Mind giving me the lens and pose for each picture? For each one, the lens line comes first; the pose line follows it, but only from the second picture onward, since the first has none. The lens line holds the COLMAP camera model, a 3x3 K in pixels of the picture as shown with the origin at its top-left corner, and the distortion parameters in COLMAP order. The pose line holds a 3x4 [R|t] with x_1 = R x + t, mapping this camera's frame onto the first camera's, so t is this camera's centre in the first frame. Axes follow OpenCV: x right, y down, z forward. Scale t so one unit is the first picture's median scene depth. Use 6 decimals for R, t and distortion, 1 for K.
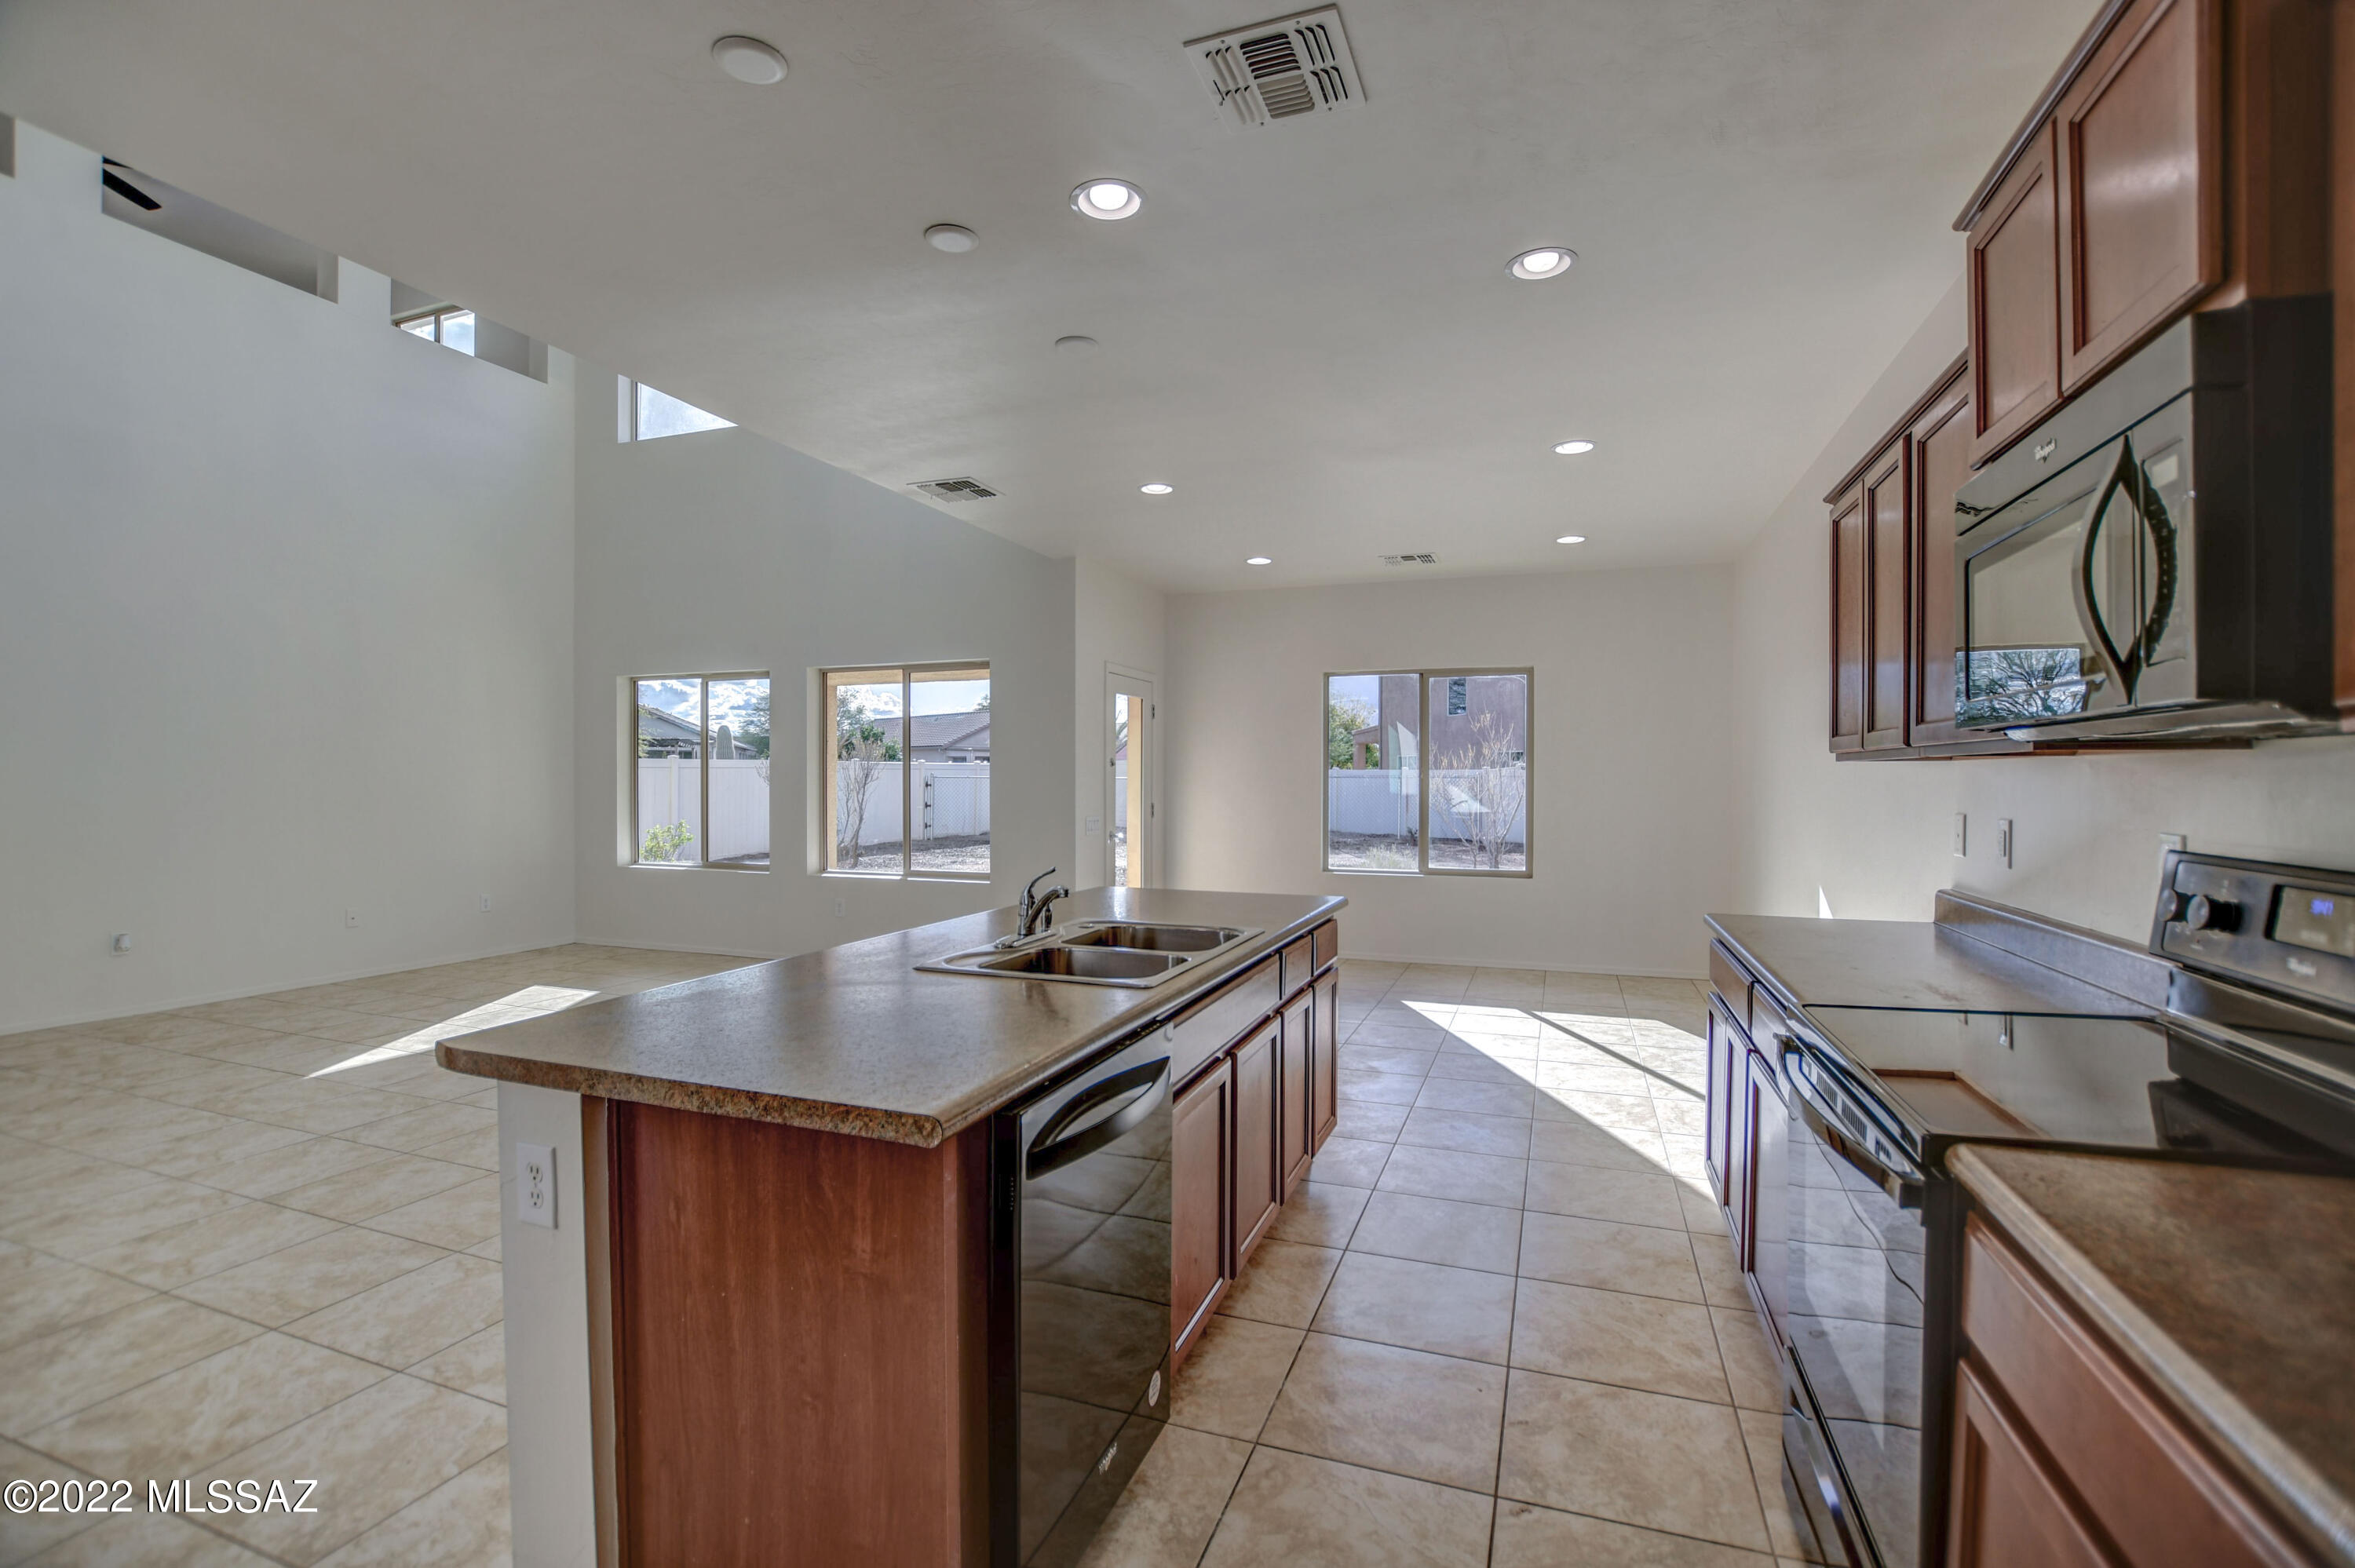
lens RADIAL K [[1064.4, 0, 1161.0], [0, 1064.4, 814.9], [0, 0, 1]] dist [-0.032921, -0.000335]
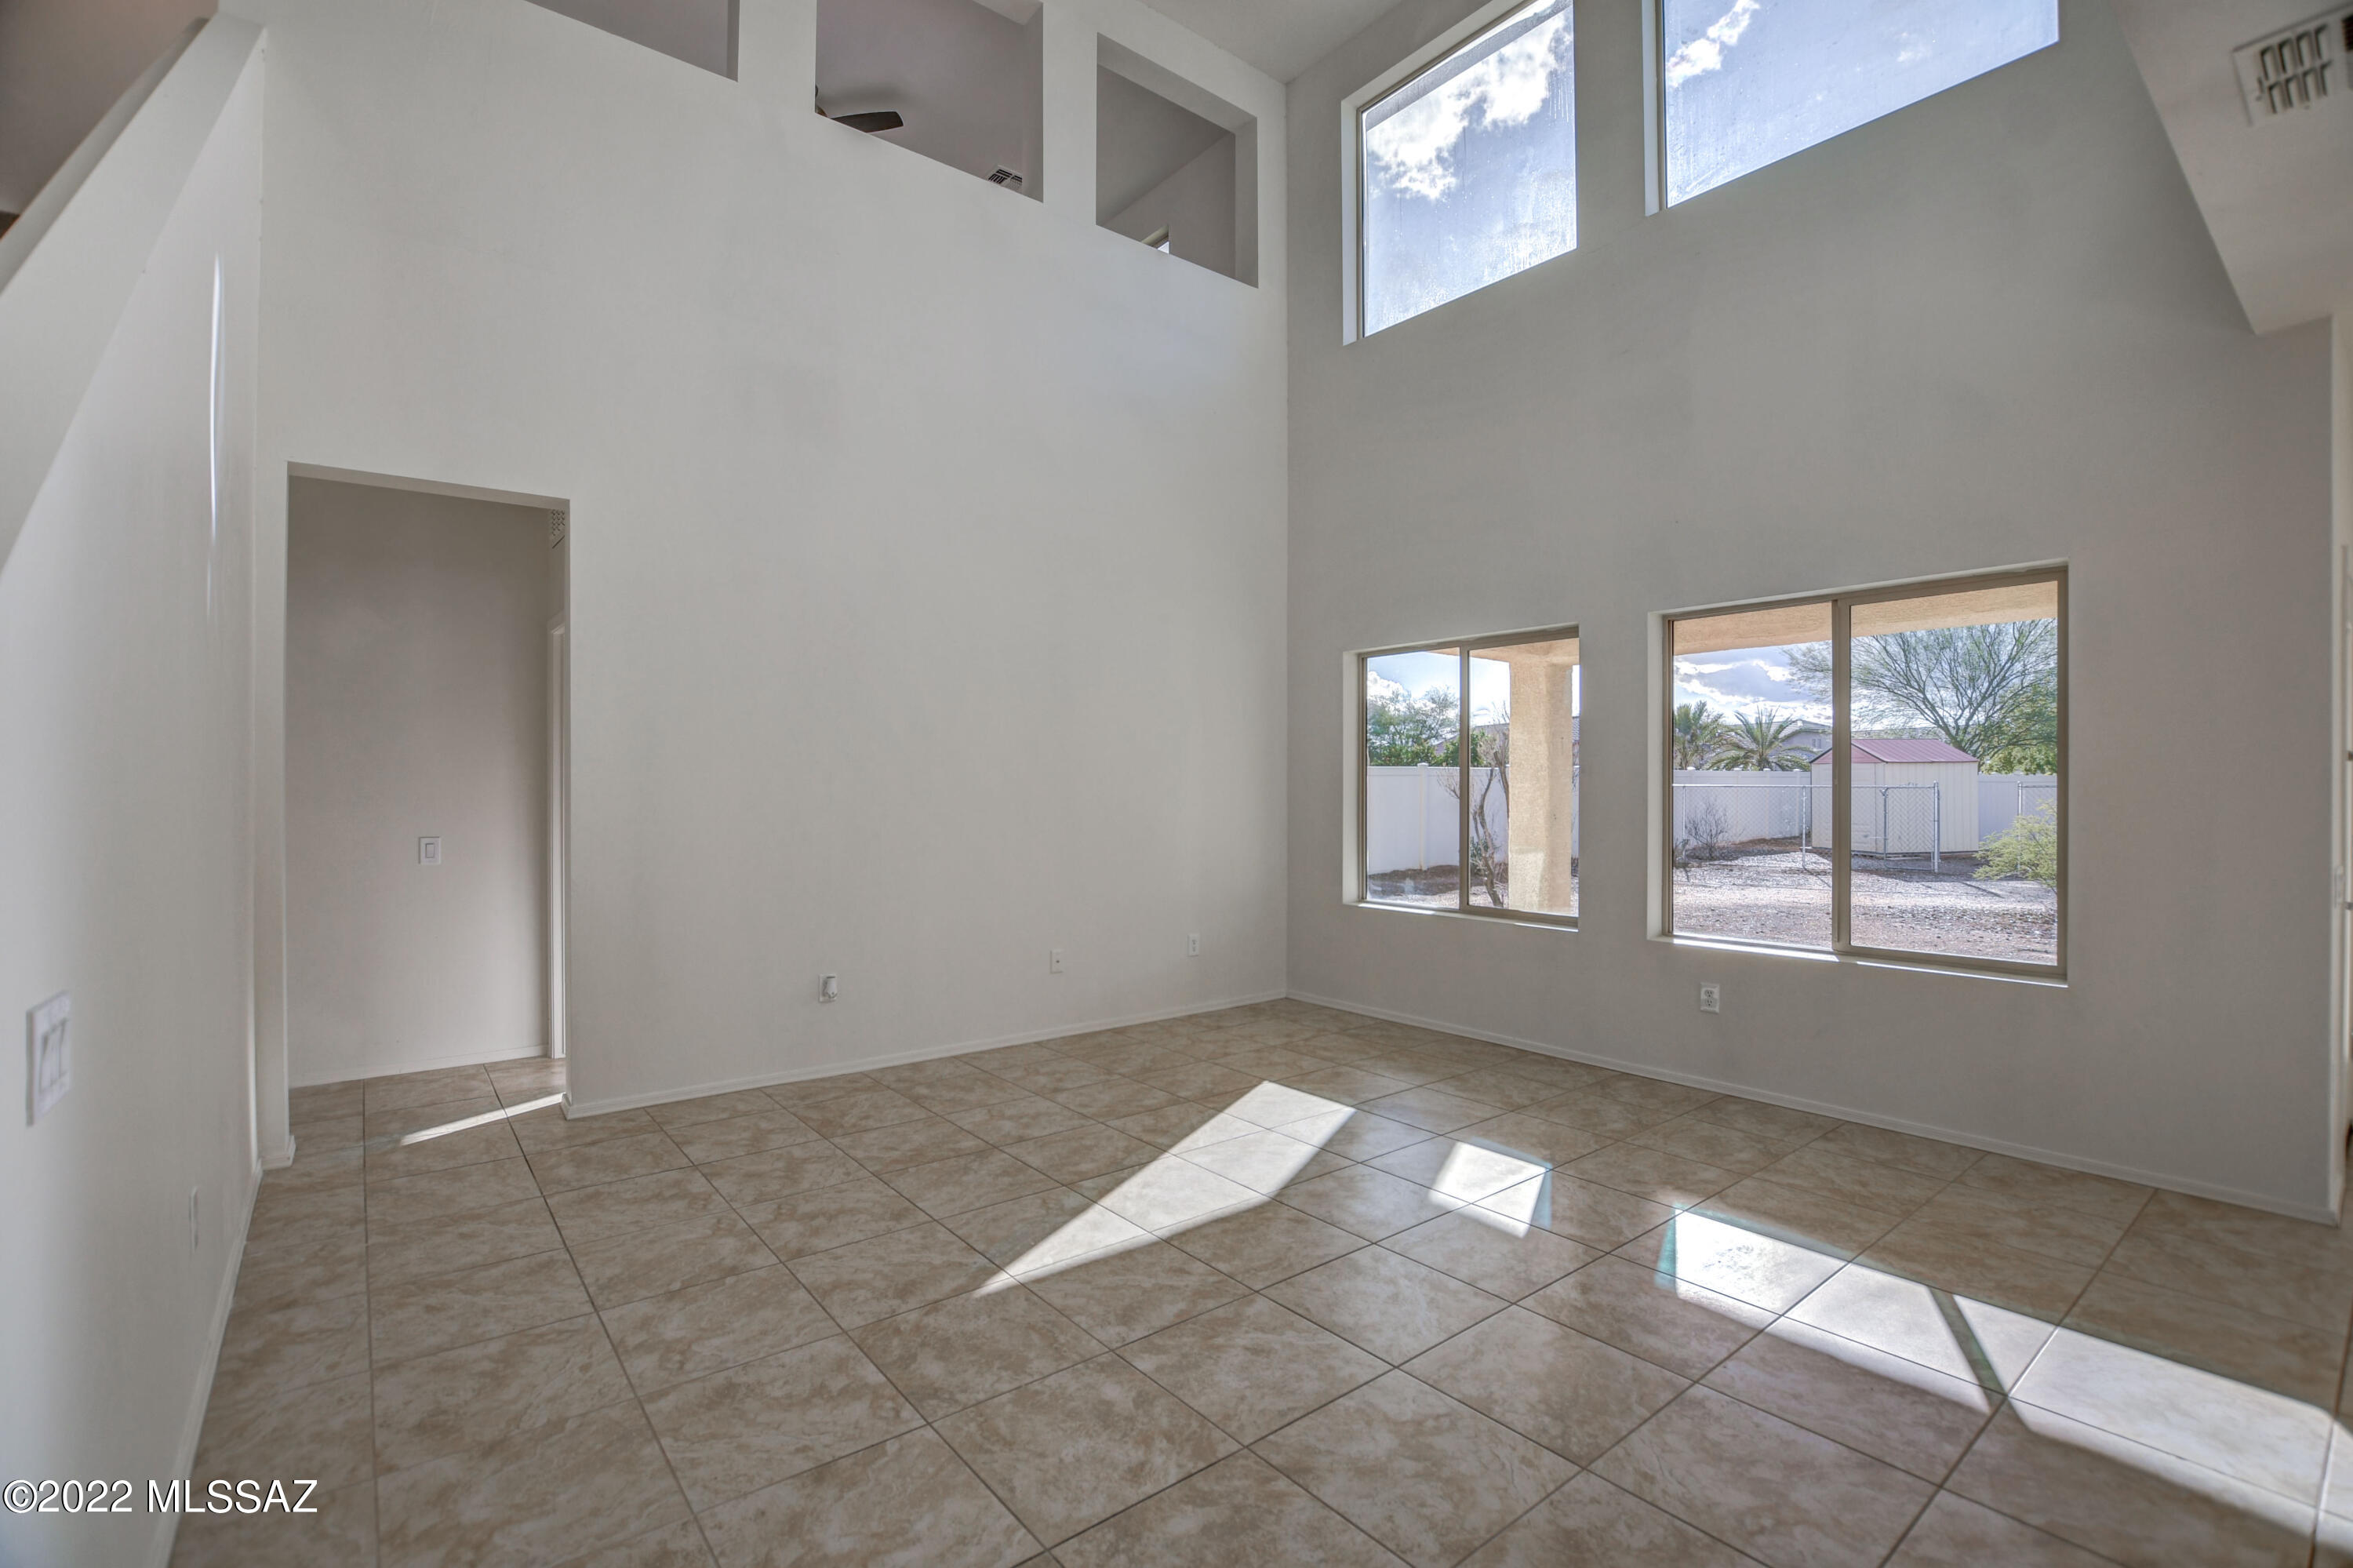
lens RADIAL K [[1065.7, 0, 1176.5], [0, 1065.7, 784.0], [0, 0, 1]] dist [-0.027976, 0.000018]
pose [[0.862899, -0.005324, -0.505349, -0.317532], [-0.014637, 0.999262, -0.035519, -0.012901], [0.505165, 0.038046, 0.862184, 0.374940]]
